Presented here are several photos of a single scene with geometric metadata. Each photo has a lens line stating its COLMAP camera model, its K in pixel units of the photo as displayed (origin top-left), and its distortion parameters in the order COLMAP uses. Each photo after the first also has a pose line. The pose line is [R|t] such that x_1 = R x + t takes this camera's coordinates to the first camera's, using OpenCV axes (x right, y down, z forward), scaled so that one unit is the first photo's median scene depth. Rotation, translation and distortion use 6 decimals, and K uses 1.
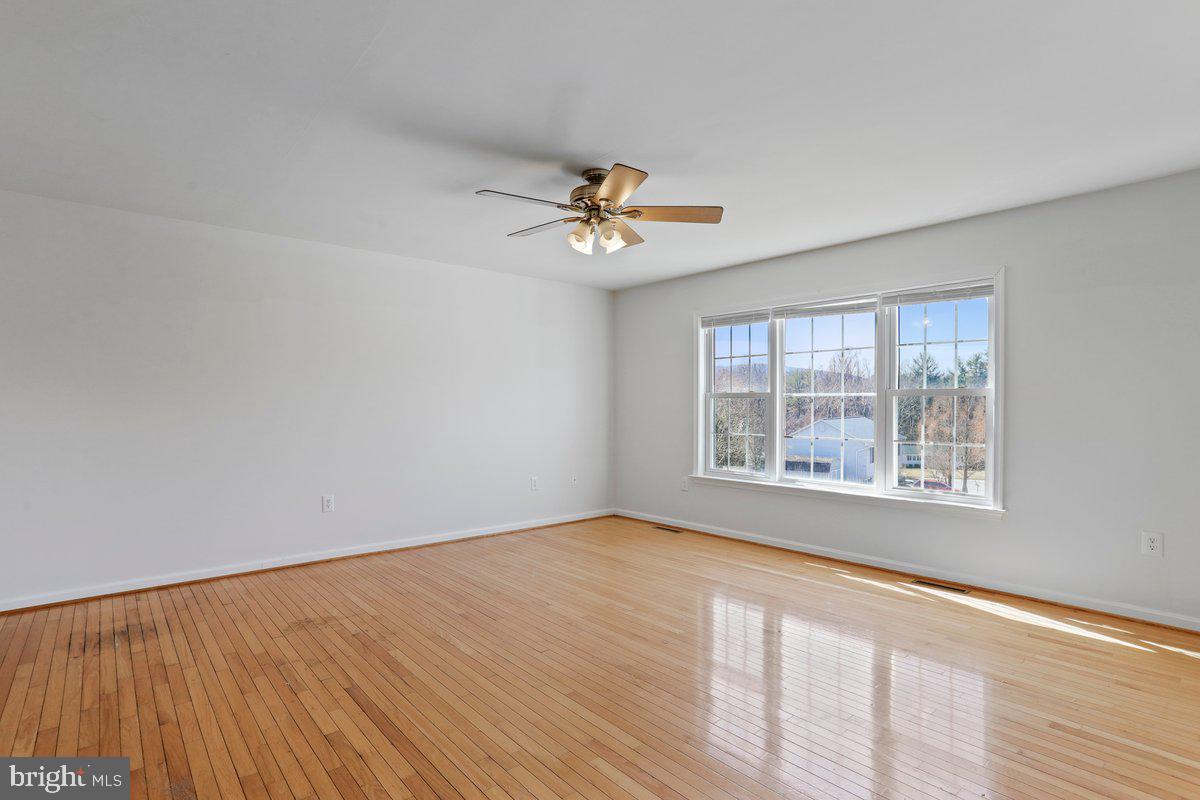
lens RADIAL K [[595.1, 0, 597.1], [0, 595.1, 403.9], [0, 0, 1]] dist [-0.011385, 0.002897]
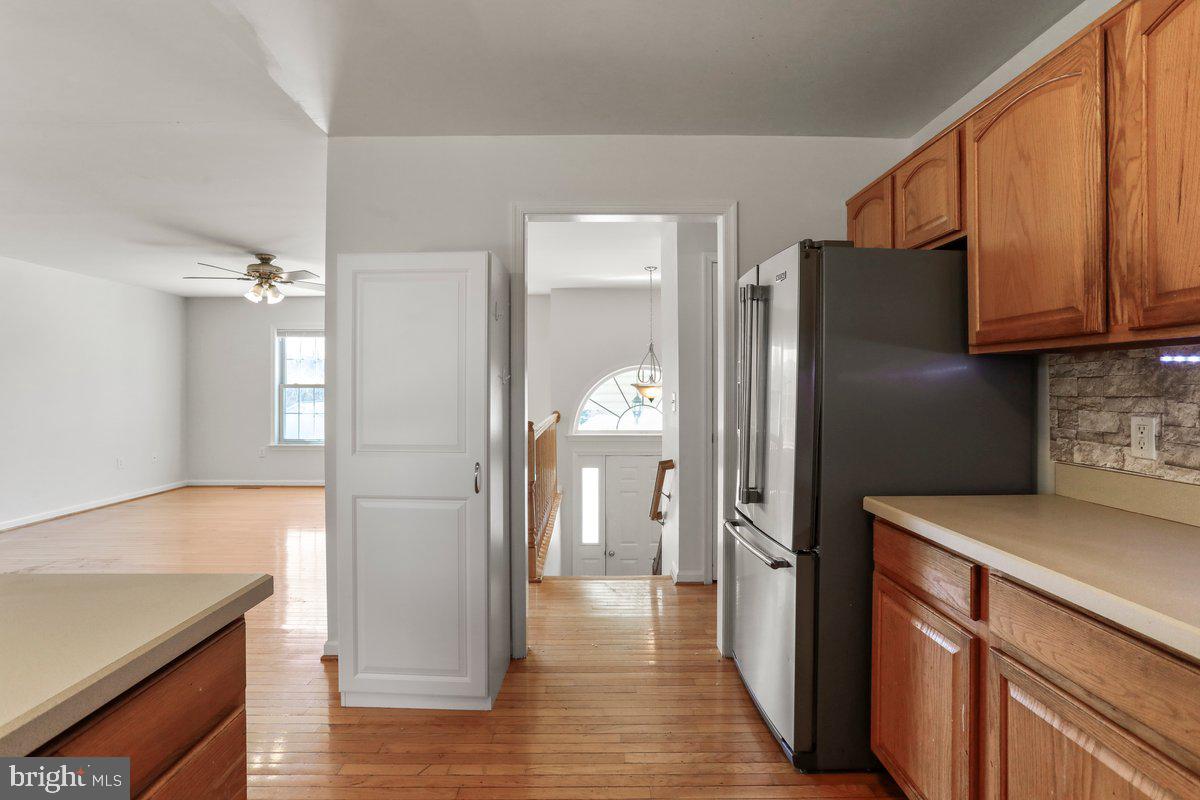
lens RADIAL K [[595.1, 0, 599.0], [0, 595.1, 382.7], [0, 0, 1]] dist [-0.011385, 0.002897]
pose [[0.653570, -0.000214, 0.756866, -0.408858], [0.002047, 0.999997, -0.001485, -0.020132], [-0.756863, 0.002520, 0.653569, -0.496782]]
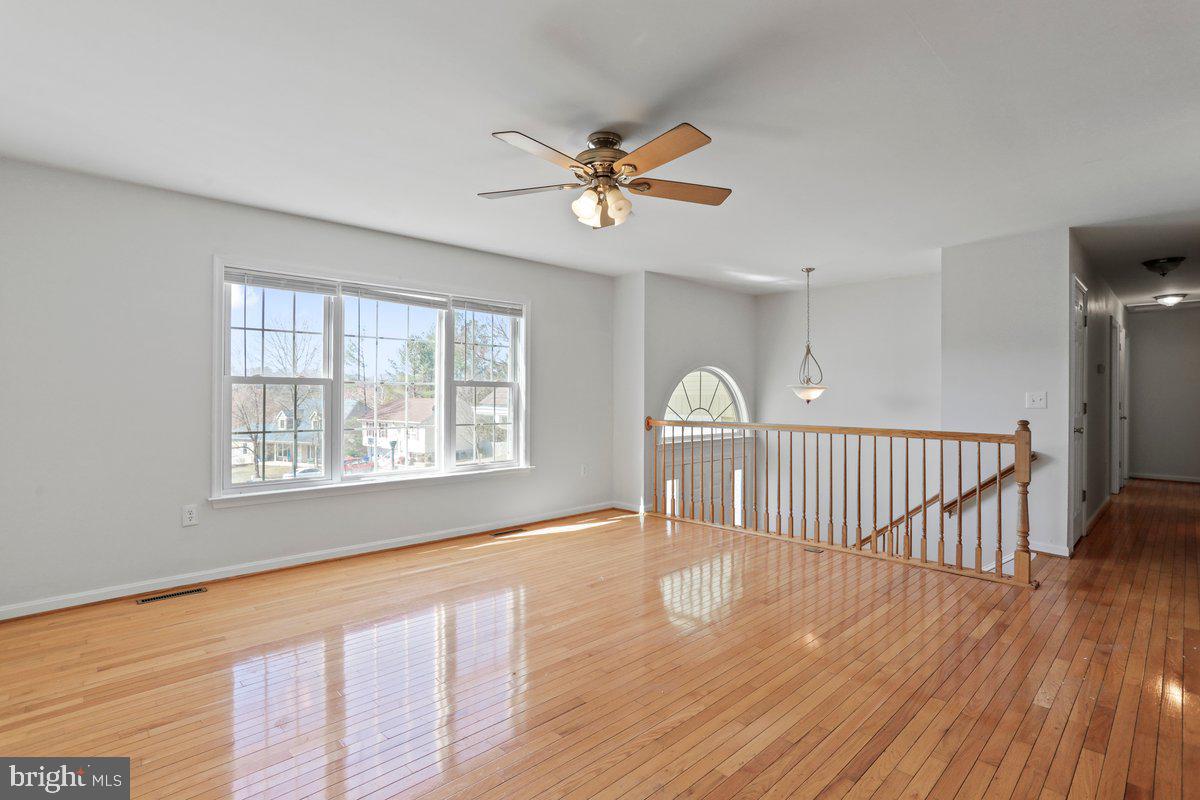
lens RADIAL K [[595.1, 0, 595.3], [0, 595.1, 396.0], [0, 0, 1]] dist [-0.011385, 0.002897]
pose [[-0.044087, -0.003977, 0.999020, -0.580502], [-0.005522, 0.999978, 0.003737, -0.000325], [-0.999012, -0.005351, -0.044108, 0.670807]]
